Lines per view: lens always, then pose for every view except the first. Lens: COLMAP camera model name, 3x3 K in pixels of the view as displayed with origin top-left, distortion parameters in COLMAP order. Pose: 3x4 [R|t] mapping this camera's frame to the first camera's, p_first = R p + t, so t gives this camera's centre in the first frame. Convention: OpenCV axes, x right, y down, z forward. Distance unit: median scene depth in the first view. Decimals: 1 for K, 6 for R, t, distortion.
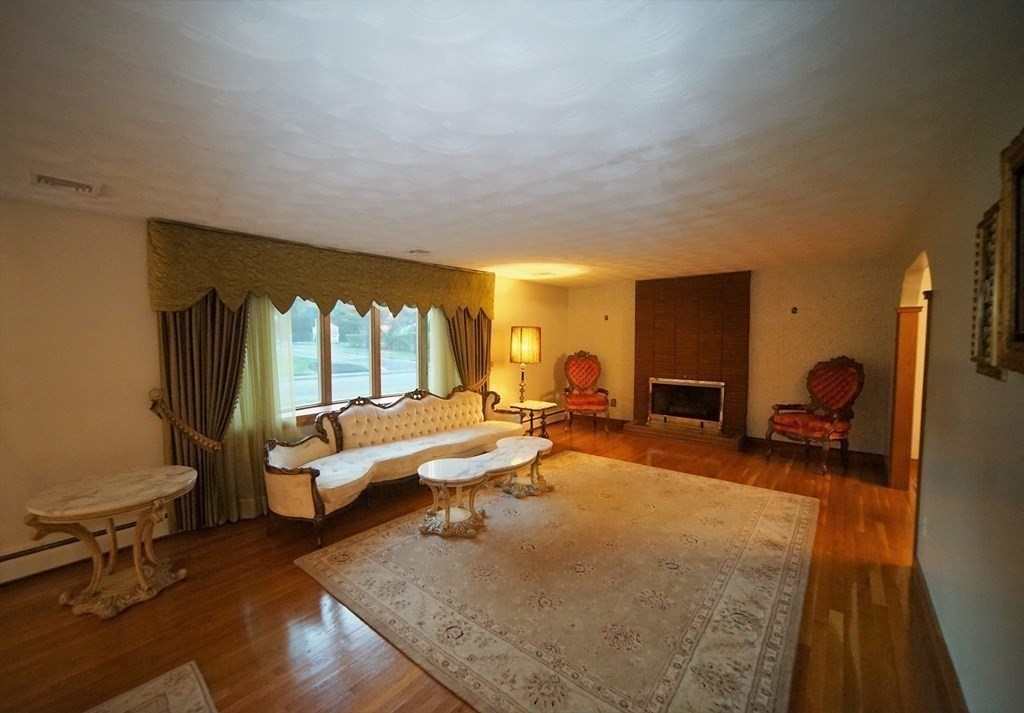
lens RADIAL K [[411.5, 0, 475.5], [0, 411.5, 357.8], [0, 0, 1]] dist [-0.012545, 0.000279]
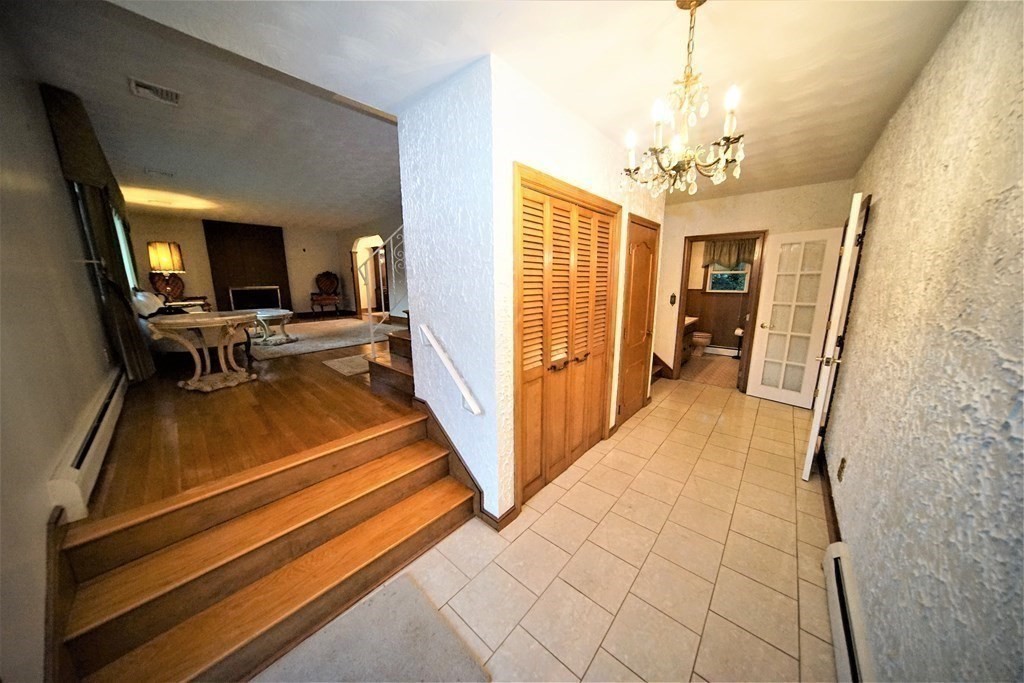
lens RADIAL K [[313.4, 0, 512.0], [0, 313.4, 341.5], [0, 0, 1]] dist [0.000007, 0.000001]
pose [[-0.009164, -0.177211, 0.984130, -1.601172], [0.057977, 0.982422, 0.177444, 0.216726], [-0.998276, 0.058683, 0.001271, -0.134498]]
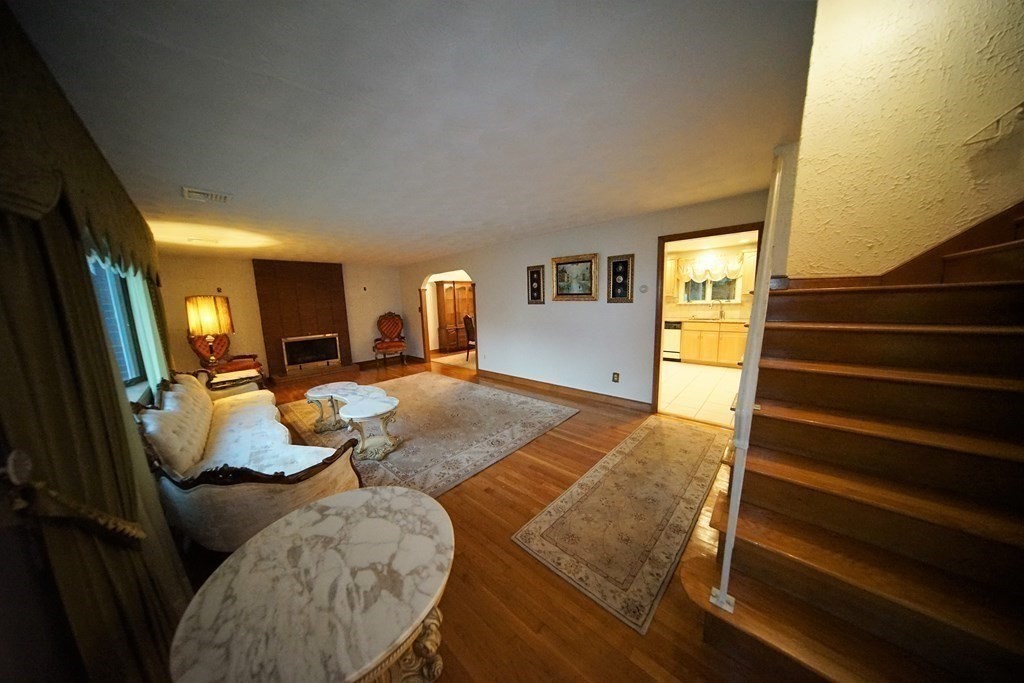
lens RADIAL K [[294.1, 0, 507.7], [0, 294.1, 344.3], [0, 0, 1]] dist [-0.000224, -0.000019]
pose [[0.018075, -0.144052, 0.989405, -0.932363], [0.080013, 0.986601, 0.142182, -0.010197], [-0.996630, 0.076595, 0.029359, 0.559907]]
